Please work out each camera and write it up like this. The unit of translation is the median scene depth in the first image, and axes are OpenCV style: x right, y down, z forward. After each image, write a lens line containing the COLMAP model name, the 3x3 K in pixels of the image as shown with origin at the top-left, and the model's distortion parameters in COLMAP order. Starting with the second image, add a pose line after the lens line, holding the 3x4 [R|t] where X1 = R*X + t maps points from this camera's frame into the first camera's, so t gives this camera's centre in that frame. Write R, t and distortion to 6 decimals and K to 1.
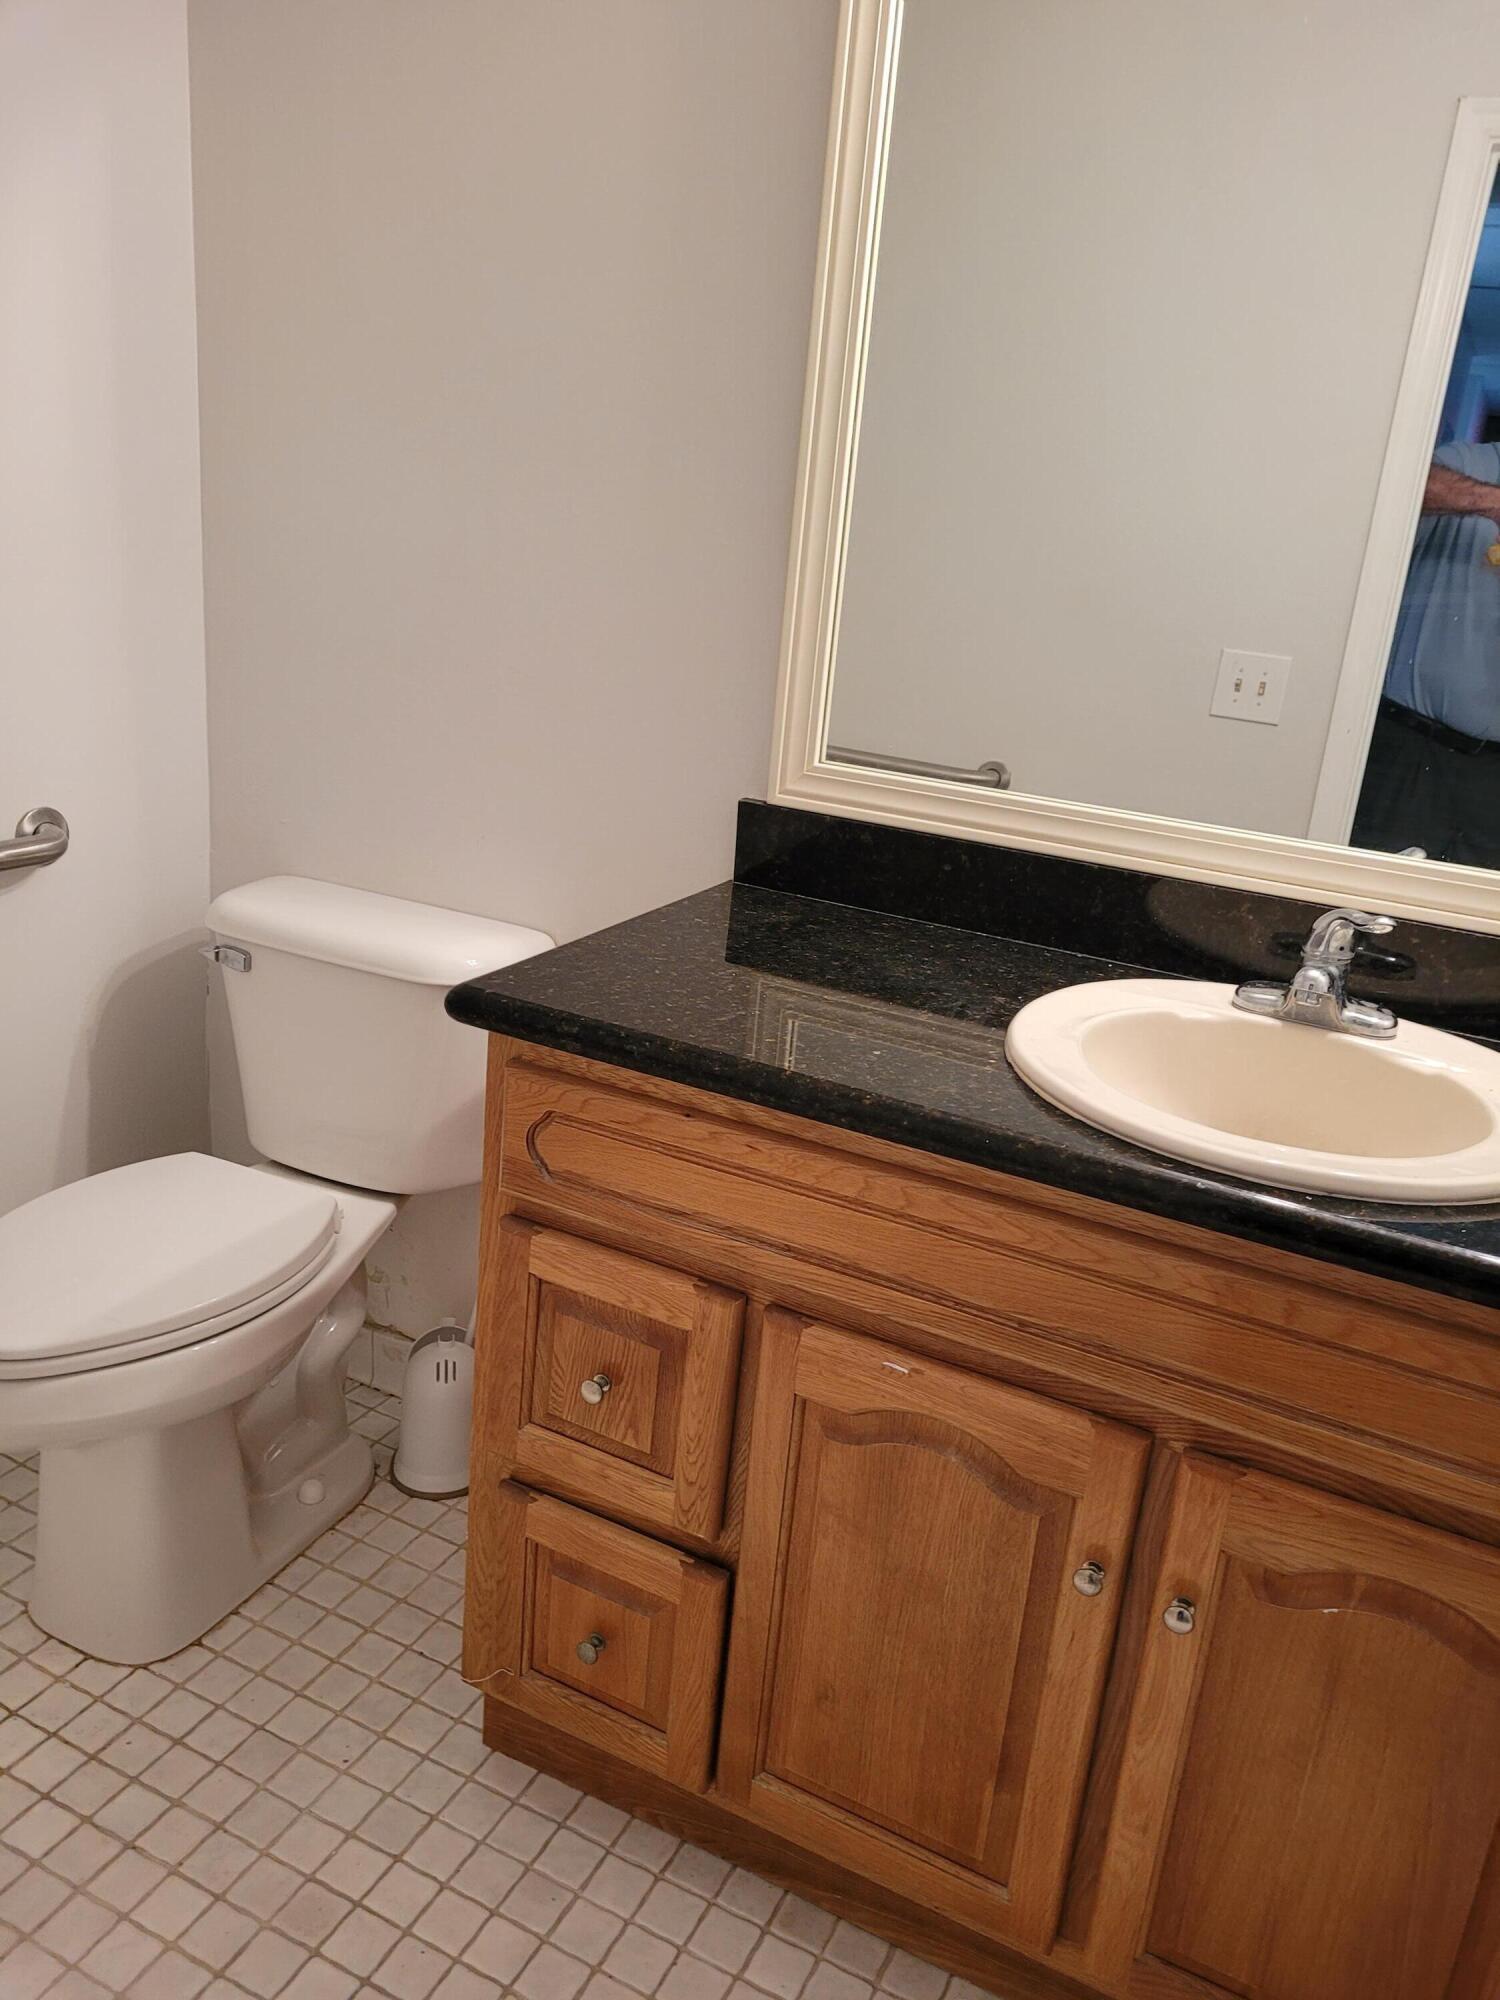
lens RADIAL K [[1515.5, 0, 748.9], [0, 1515.5, 1003.7], [0, 0, 1]] dist [0.062105, -0.050021]
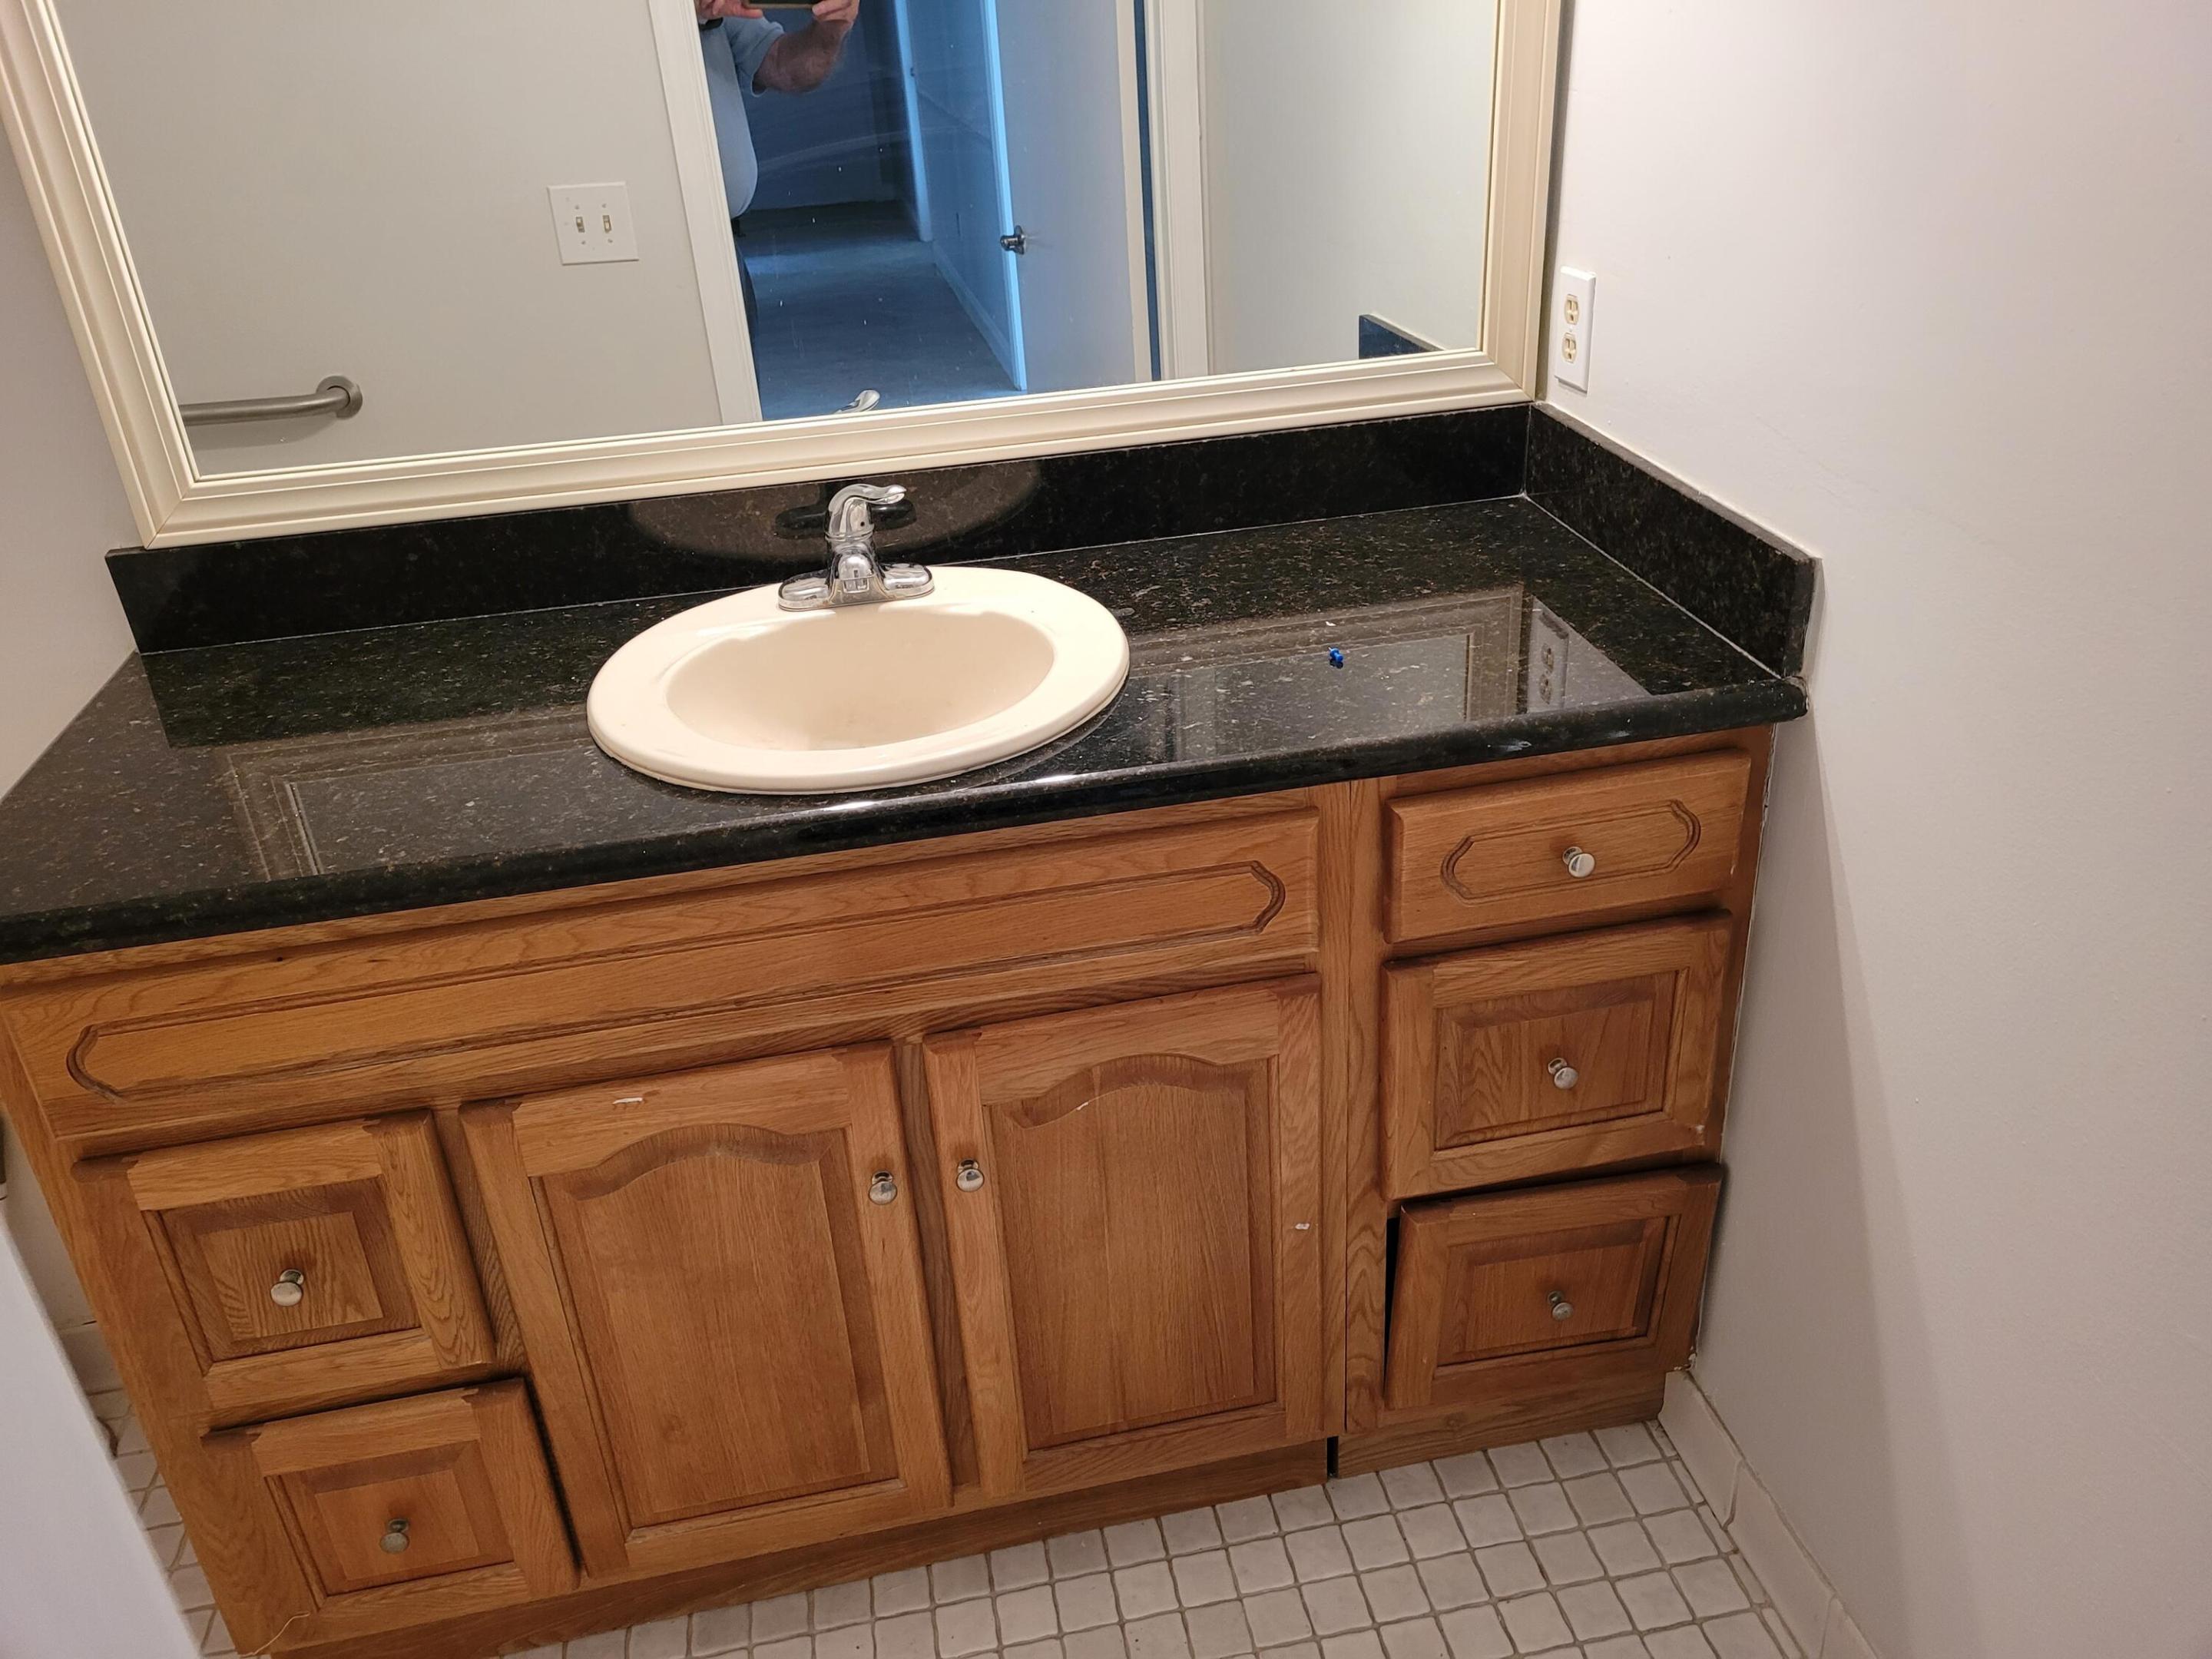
lens RADIAL K [[1676.1, 0, 1105.6], [0, 1676.1, 818.0], [0, 0, 1]] dist [0.062105, -0.050021]
pose [[0.791209, -0.399260, 0.463228, -0.078025], [0.320632, 0.915842, 0.241721, -0.075038], [-0.520753, -0.042726, 0.852638, -0.041703]]
